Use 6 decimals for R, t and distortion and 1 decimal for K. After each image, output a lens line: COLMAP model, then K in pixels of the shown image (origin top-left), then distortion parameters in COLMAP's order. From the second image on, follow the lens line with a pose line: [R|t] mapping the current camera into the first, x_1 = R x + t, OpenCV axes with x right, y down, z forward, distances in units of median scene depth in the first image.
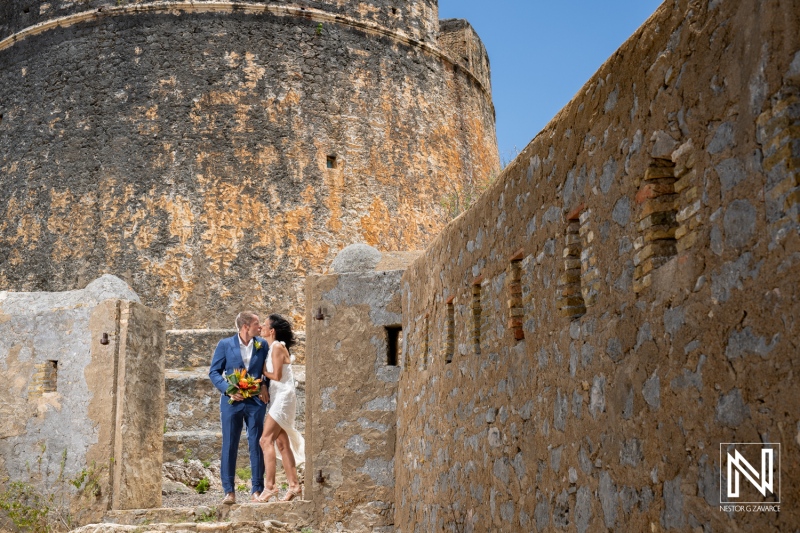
lens RADIAL K [[1185.7, 0, 400.0], [0, 1185.7, 266.5], [0, 0, 1]] dist [-0.064319, -0.008001]
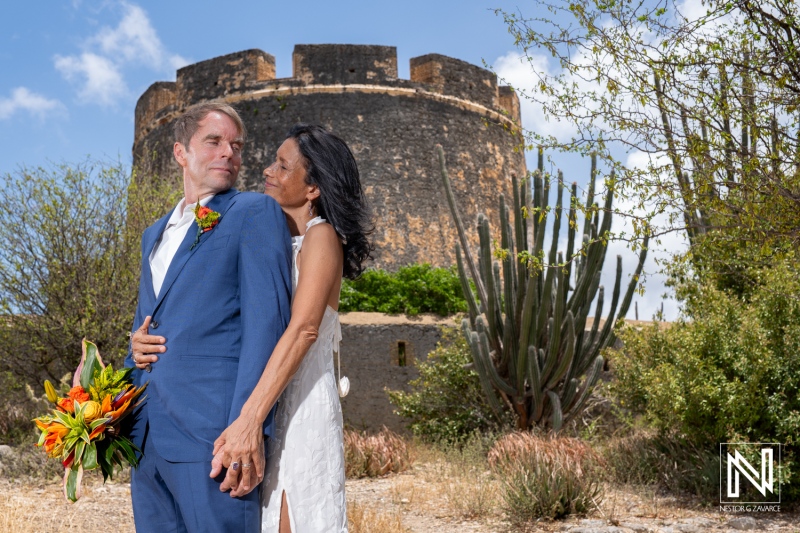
lens RADIAL K [[1185.7, 0, 400.0], [0, 1185.7, 266.5], [0, 0, 1]] dist [-0.064319, -0.008001]
pose [[0.754427, 0.140763, 0.641113, -1.221826], [-0.166635, 0.985808, -0.020357, 0.030315], [-0.634880, -0.091474, 0.767176, -0.134605]]
